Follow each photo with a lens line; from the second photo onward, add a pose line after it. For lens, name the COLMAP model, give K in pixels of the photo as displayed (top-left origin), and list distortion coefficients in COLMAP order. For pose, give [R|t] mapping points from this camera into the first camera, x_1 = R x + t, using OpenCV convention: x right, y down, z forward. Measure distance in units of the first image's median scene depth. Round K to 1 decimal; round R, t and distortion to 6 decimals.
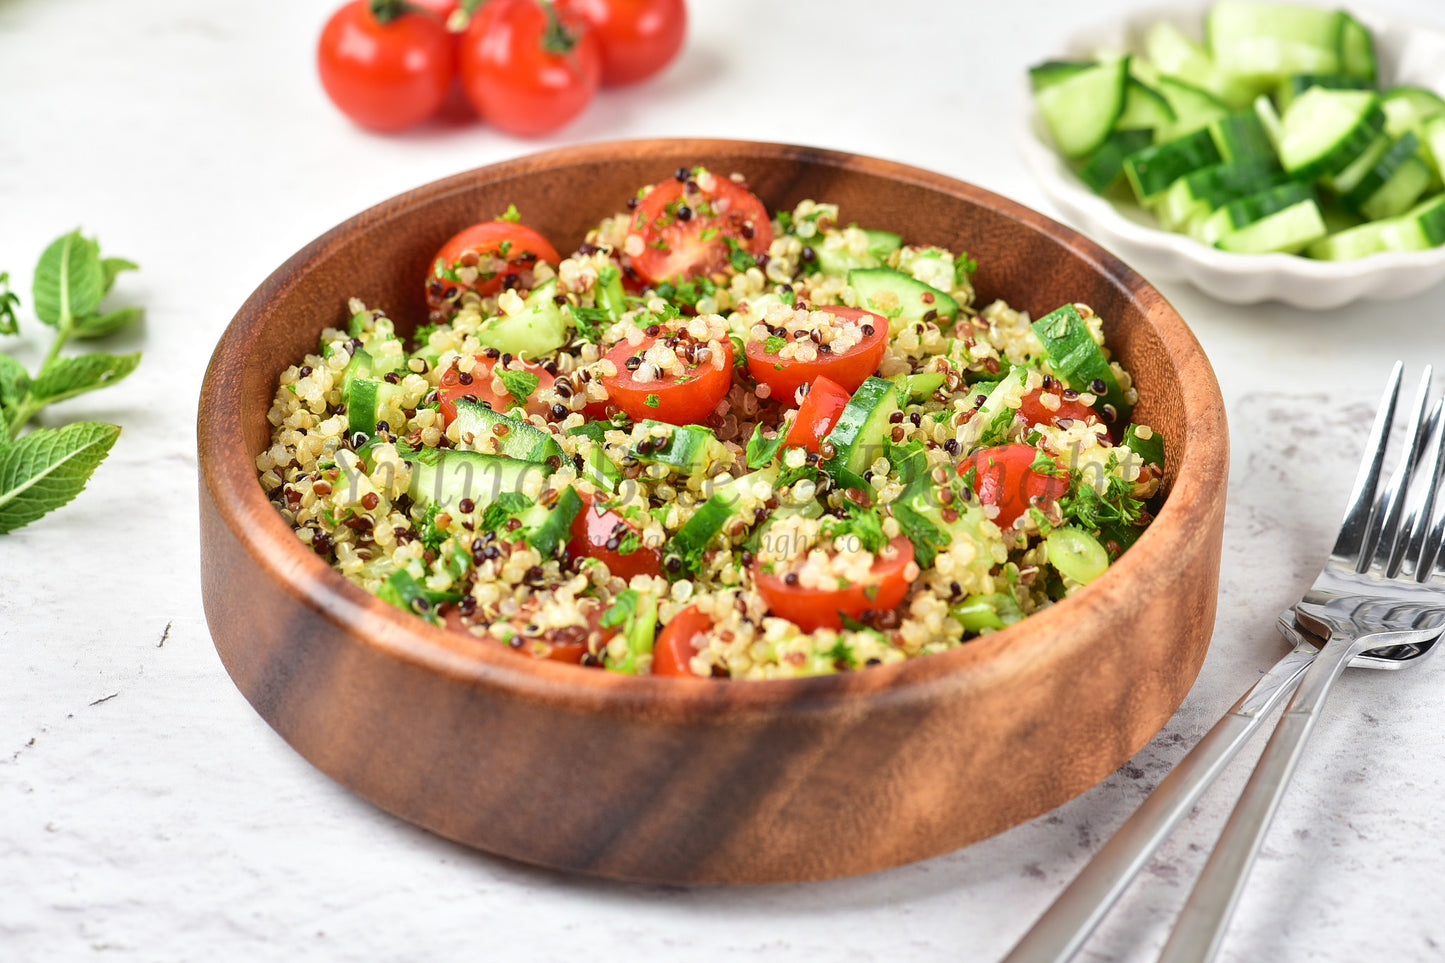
lens RADIAL K [[5171.0, 0, 684.7], [0, 5171.0, 478.1], [0, 0, 1]] dist [-0.097542, 0.000000]
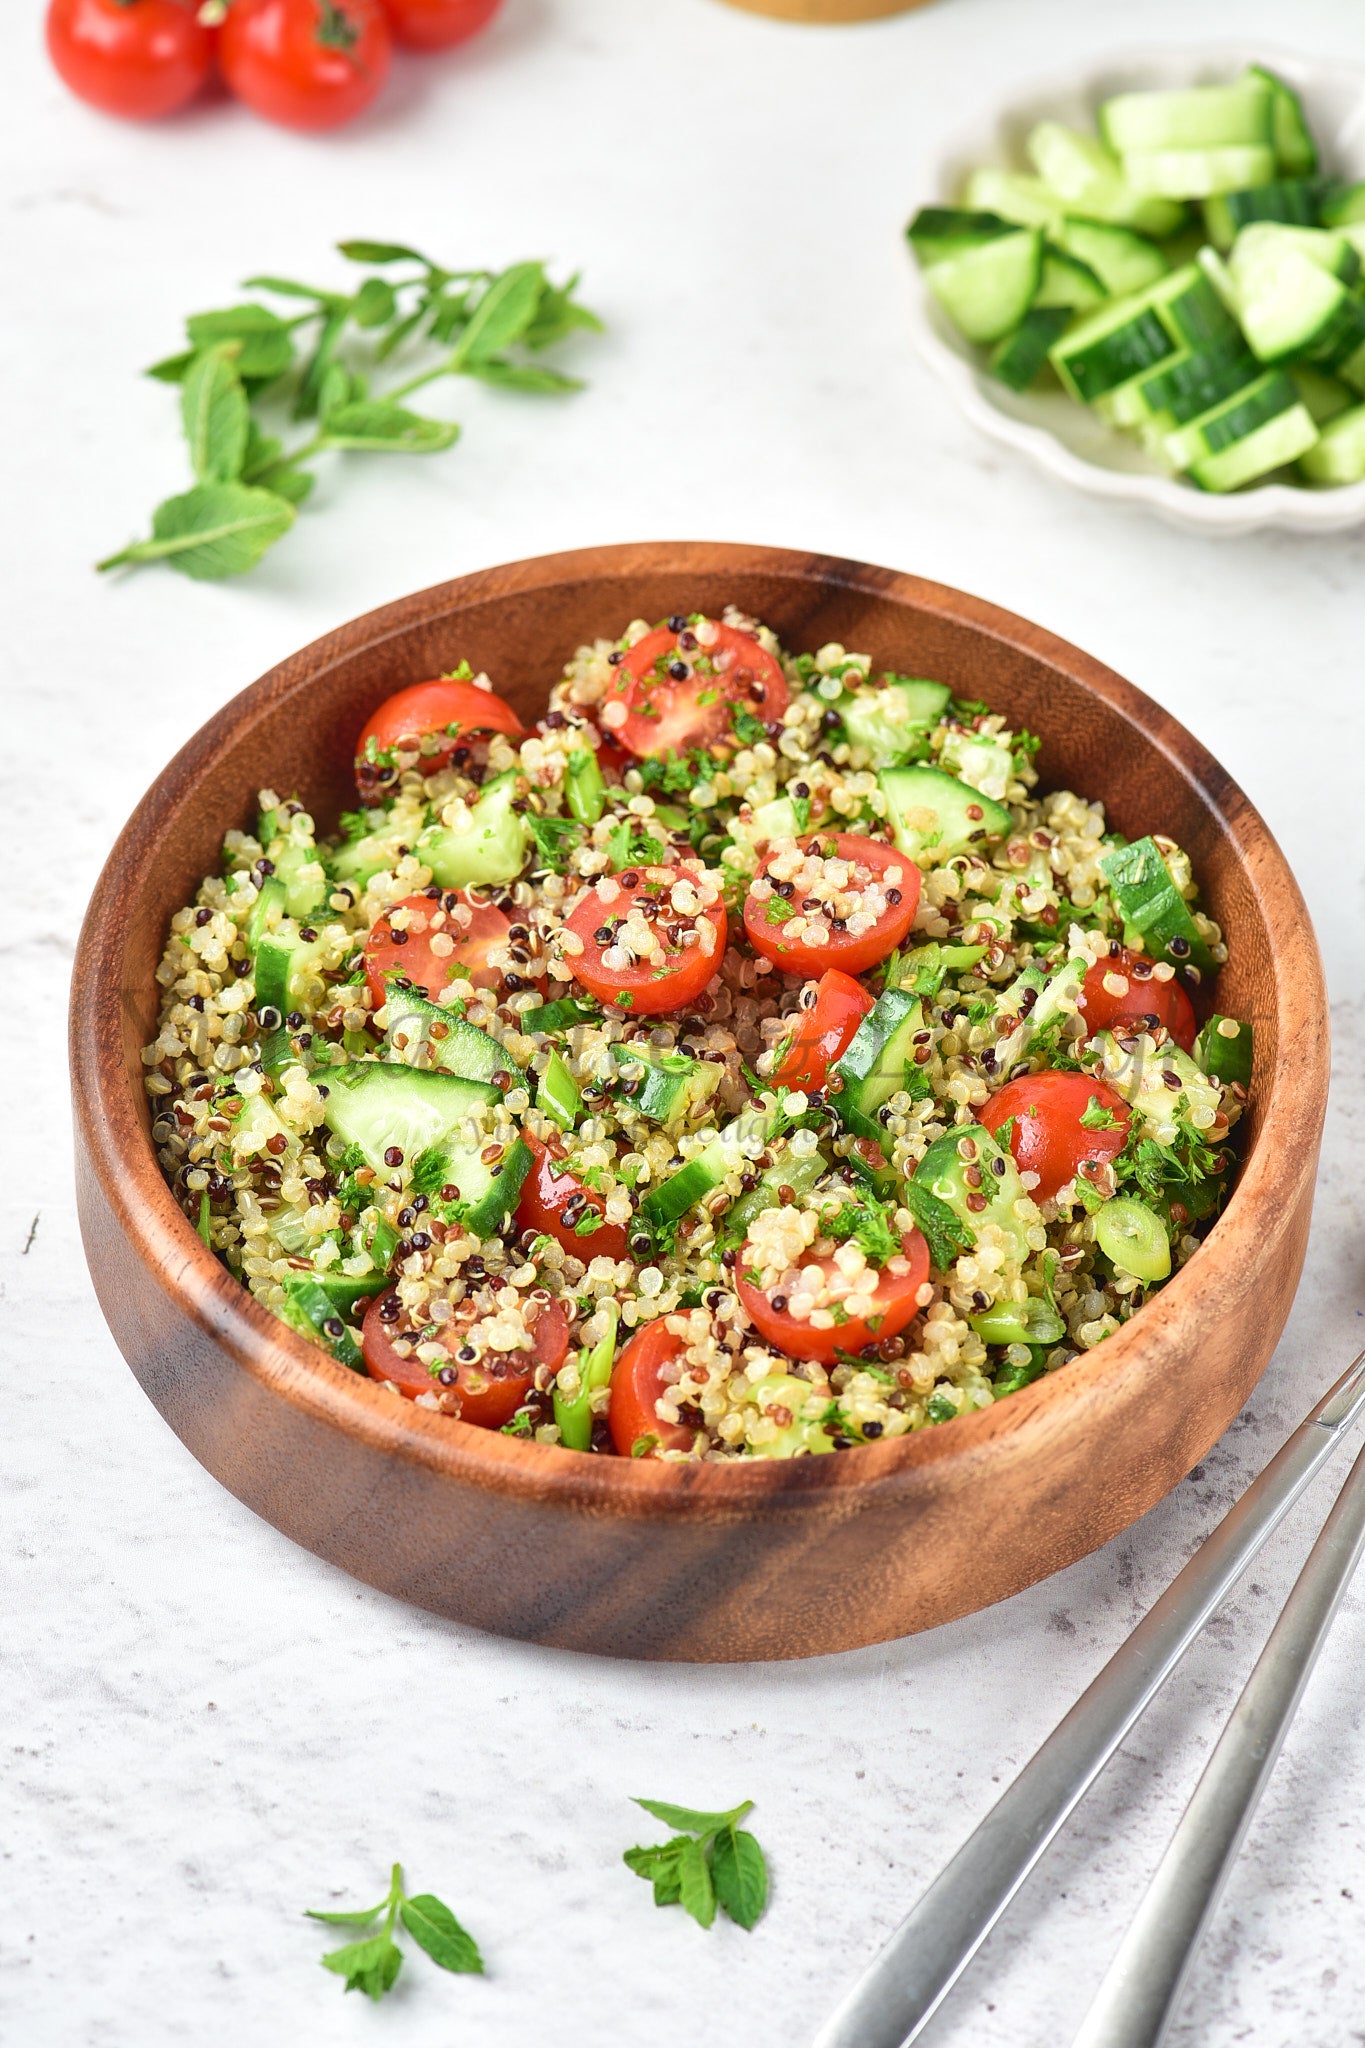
lens RADIAL K [[7328.8, 0, 684.0], [0, 7328.8, 1023.9], [0, 0, 1]] dist [-0.097542, 0.000000]
pose [[0.999494, 0.026067, -0.018254, 0.024966], [-0.020114, 0.961981, 0.272375, -0.335418], [0.024660, -0.271870, 0.962018, -0.118164]]
